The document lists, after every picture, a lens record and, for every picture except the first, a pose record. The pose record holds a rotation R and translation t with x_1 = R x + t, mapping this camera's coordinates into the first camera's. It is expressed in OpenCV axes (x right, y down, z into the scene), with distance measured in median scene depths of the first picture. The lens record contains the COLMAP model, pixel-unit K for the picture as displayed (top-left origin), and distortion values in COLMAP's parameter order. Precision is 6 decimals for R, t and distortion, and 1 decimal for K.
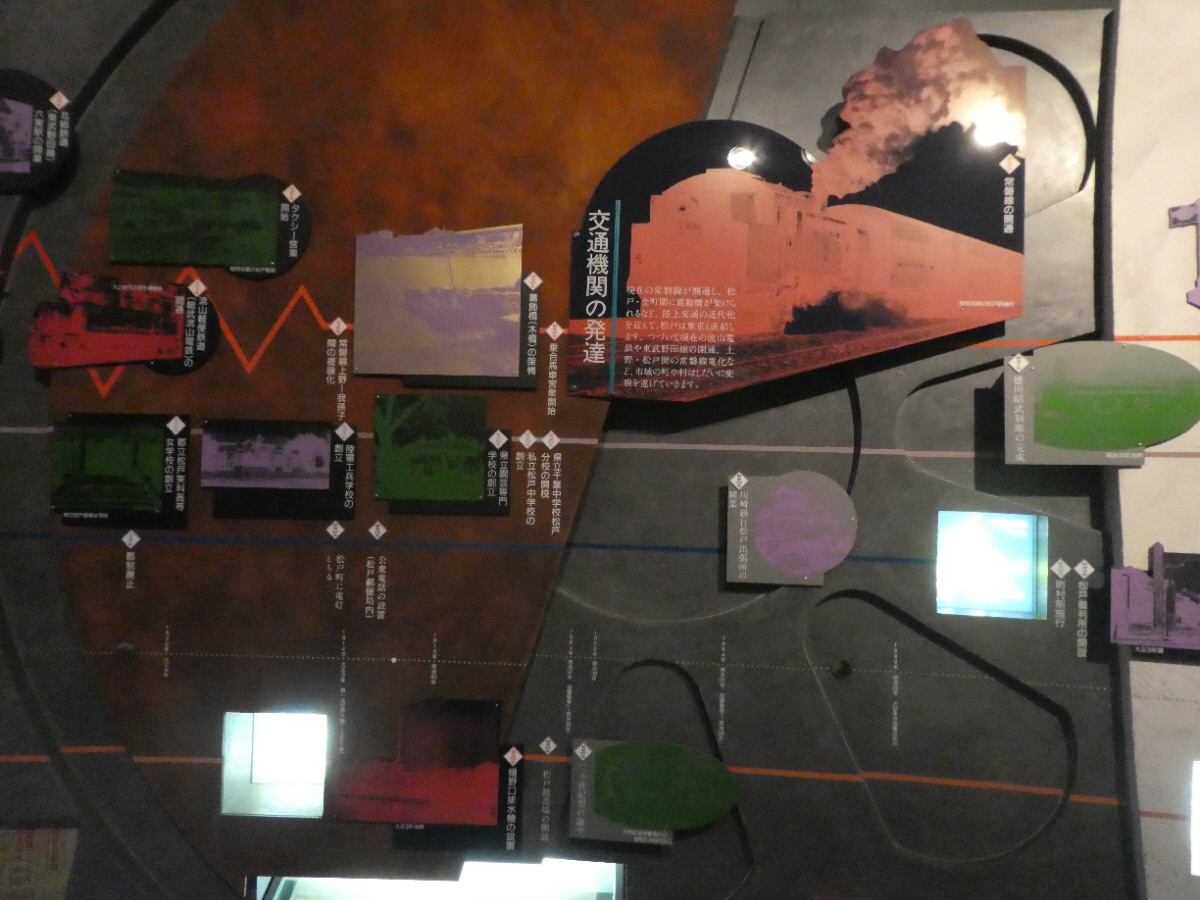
lens RADIAL K [[912.4, 0, 593.3], [0, 912.4, 424.5], [0, 0, 1]] dist [-0.006790, -0.001967]
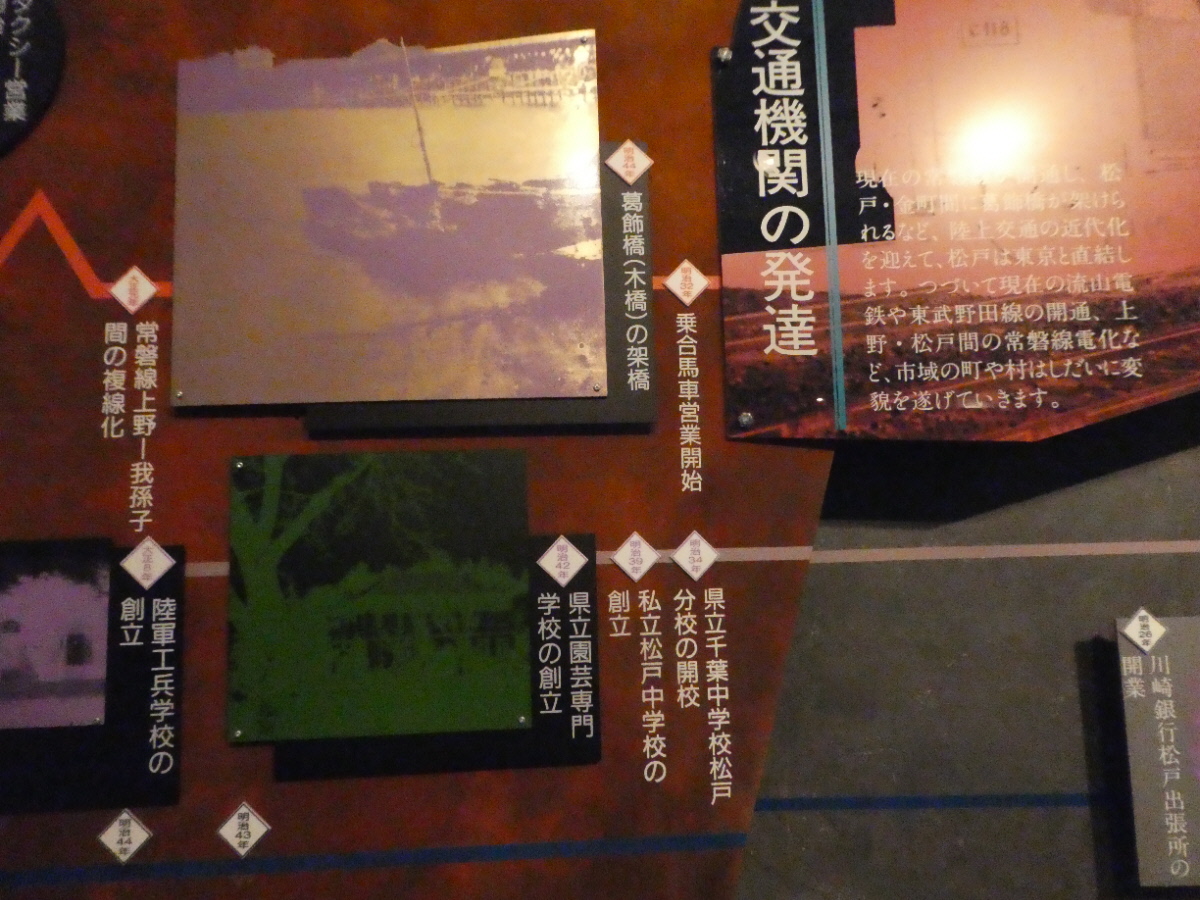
lens RADIAL K [[912.4, 0, 593.3], [0, 912.4, 424.5], [0, 0, 1]] dist [-0.006790, -0.001967]
pose [[0.995425, -0.041431, 0.086102, -0.121565], [0.049357, 0.994529, -0.092067, -0.004996], [-0.081816, 0.095896, 0.992023, 0.610820]]
